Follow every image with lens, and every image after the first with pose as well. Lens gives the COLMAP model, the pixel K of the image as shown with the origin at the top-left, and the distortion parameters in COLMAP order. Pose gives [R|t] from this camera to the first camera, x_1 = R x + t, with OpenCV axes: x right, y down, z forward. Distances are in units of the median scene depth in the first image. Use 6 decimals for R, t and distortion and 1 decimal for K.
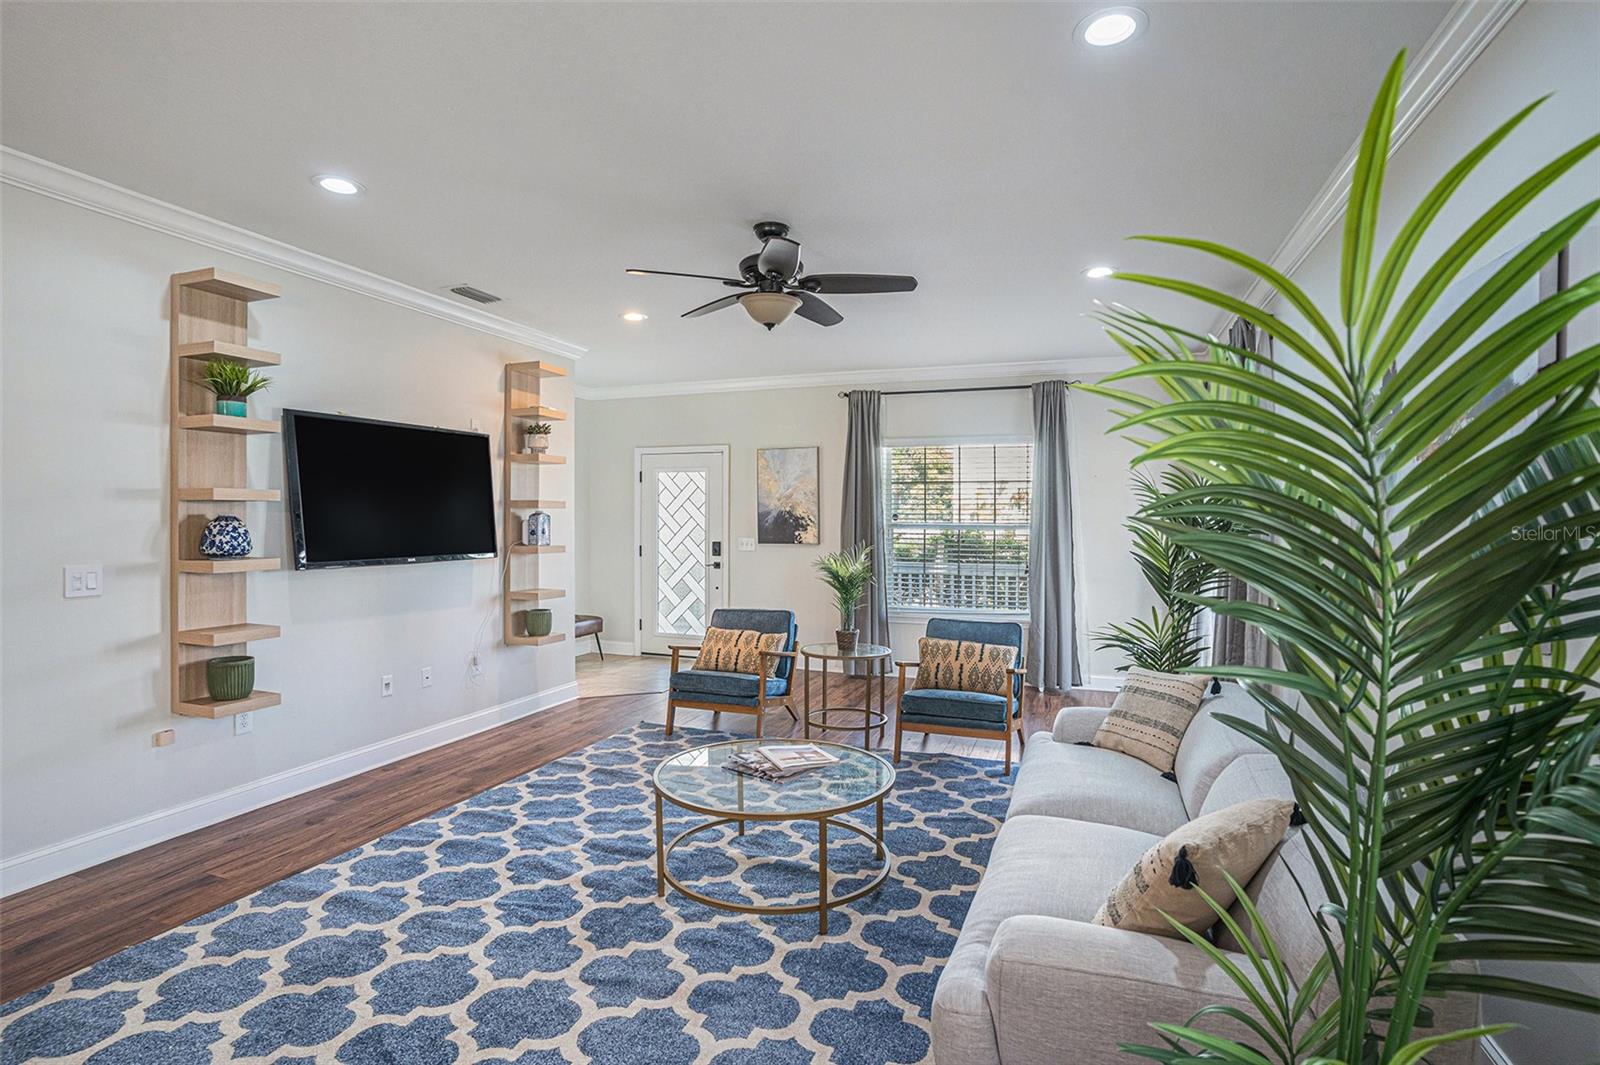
lens RADIAL K [[802.4, 0, 801.0], [0, 802.4, 531.8], [0, 0, 1]] dist [-0.060707, 0.023211]
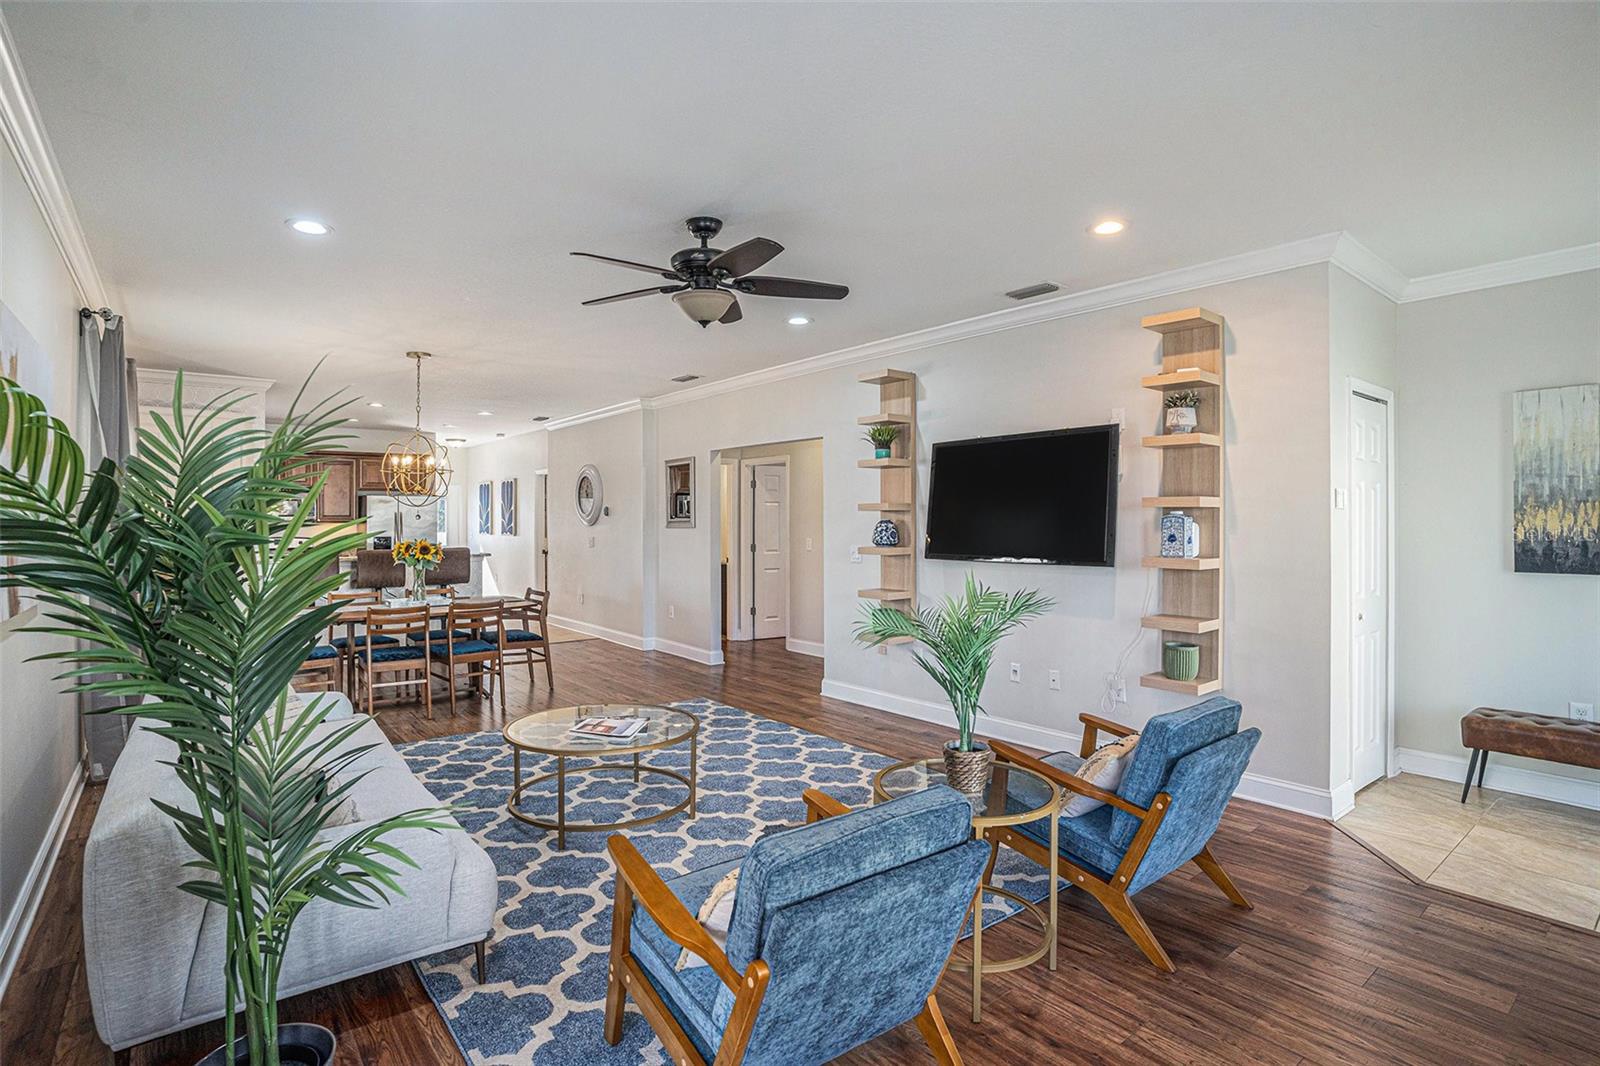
lens RADIAL K [[802.4, 0, 803.0], [0, 802.4, 521.8], [0, 0, 1]] dist [-0.060707, 0.023211]
pose [[-0.524958, 0.002454, -0.851125, 0.684787], [-0.014527, 0.999824, 0.011843, -0.030752], [0.851004, 0.018582, -0.524830, 1.548287]]
